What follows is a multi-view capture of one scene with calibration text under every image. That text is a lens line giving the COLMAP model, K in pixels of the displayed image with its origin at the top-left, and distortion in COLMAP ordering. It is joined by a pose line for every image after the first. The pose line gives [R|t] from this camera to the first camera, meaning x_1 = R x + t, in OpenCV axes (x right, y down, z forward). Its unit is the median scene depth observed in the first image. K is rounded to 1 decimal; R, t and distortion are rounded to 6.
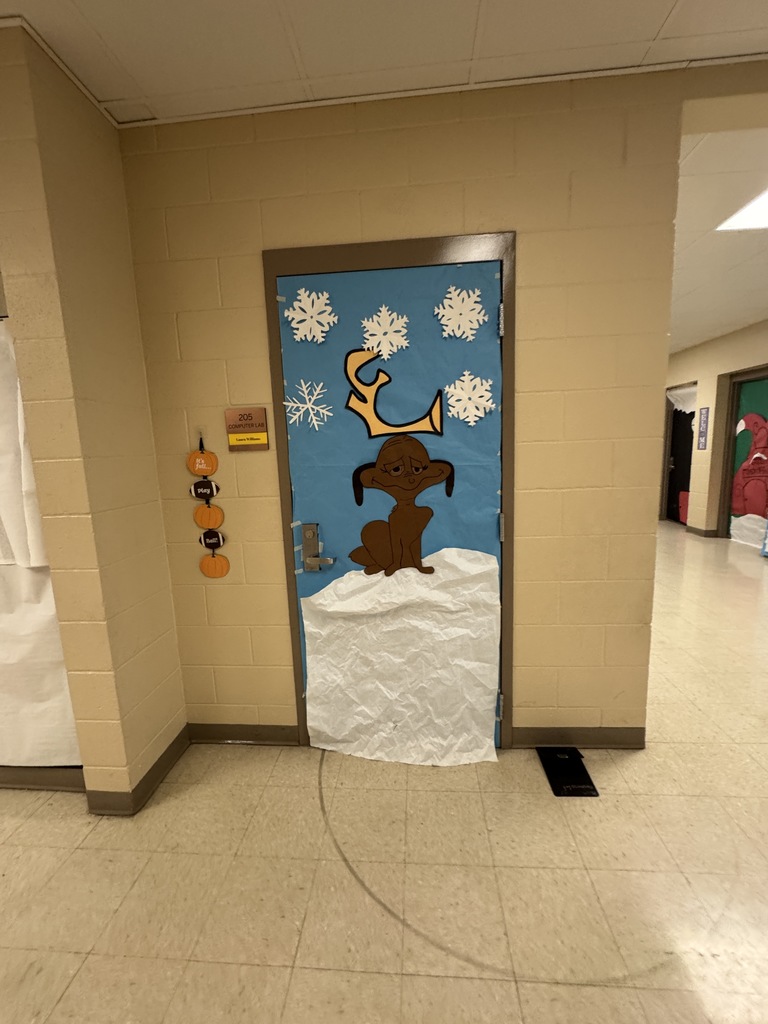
lens RADIAL K [[416.1, 0, 384.0], [0, 416.1, 510.1], [0, 0, 1]] dist [-0.004620, 0.000053]
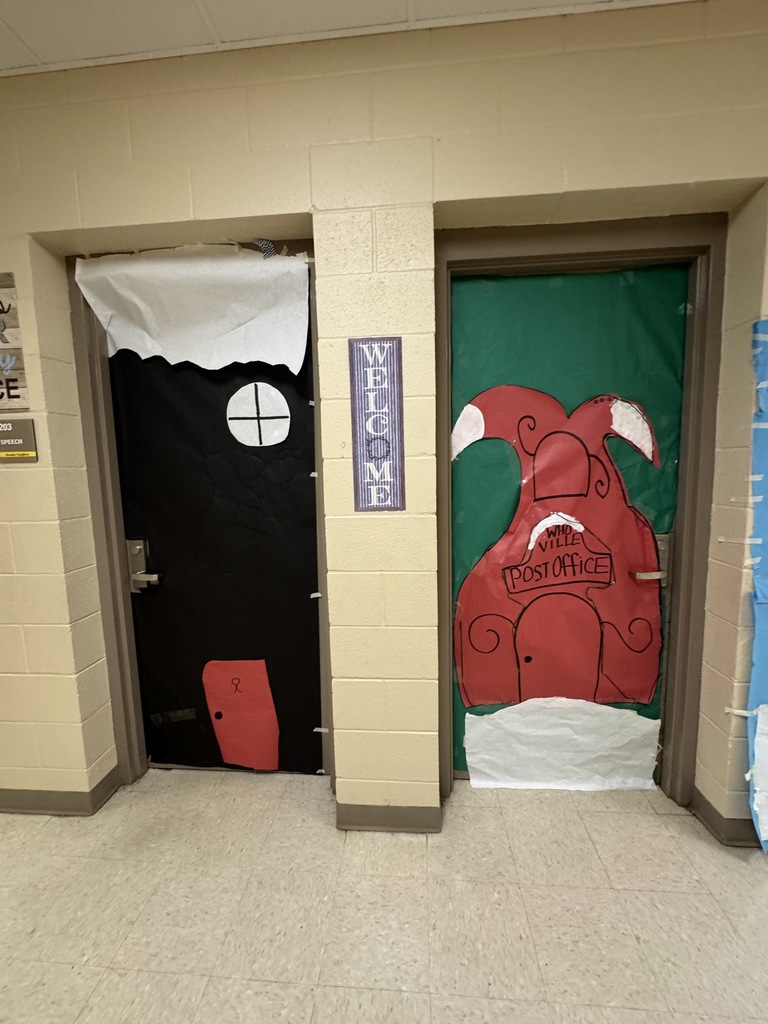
lens RADIAL K [[416.1, 0, 384.5], [0, 416.1, 511.9], [0, 0, 1]] dist [-0.004620, 0.000053]
pose [[0.002108, -0.076137, 0.997095, 0.558113], [0.171402, 0.982369, 0.074650, -0.175697], [-0.985199, 0.170746, 0.015121, 1.069505]]
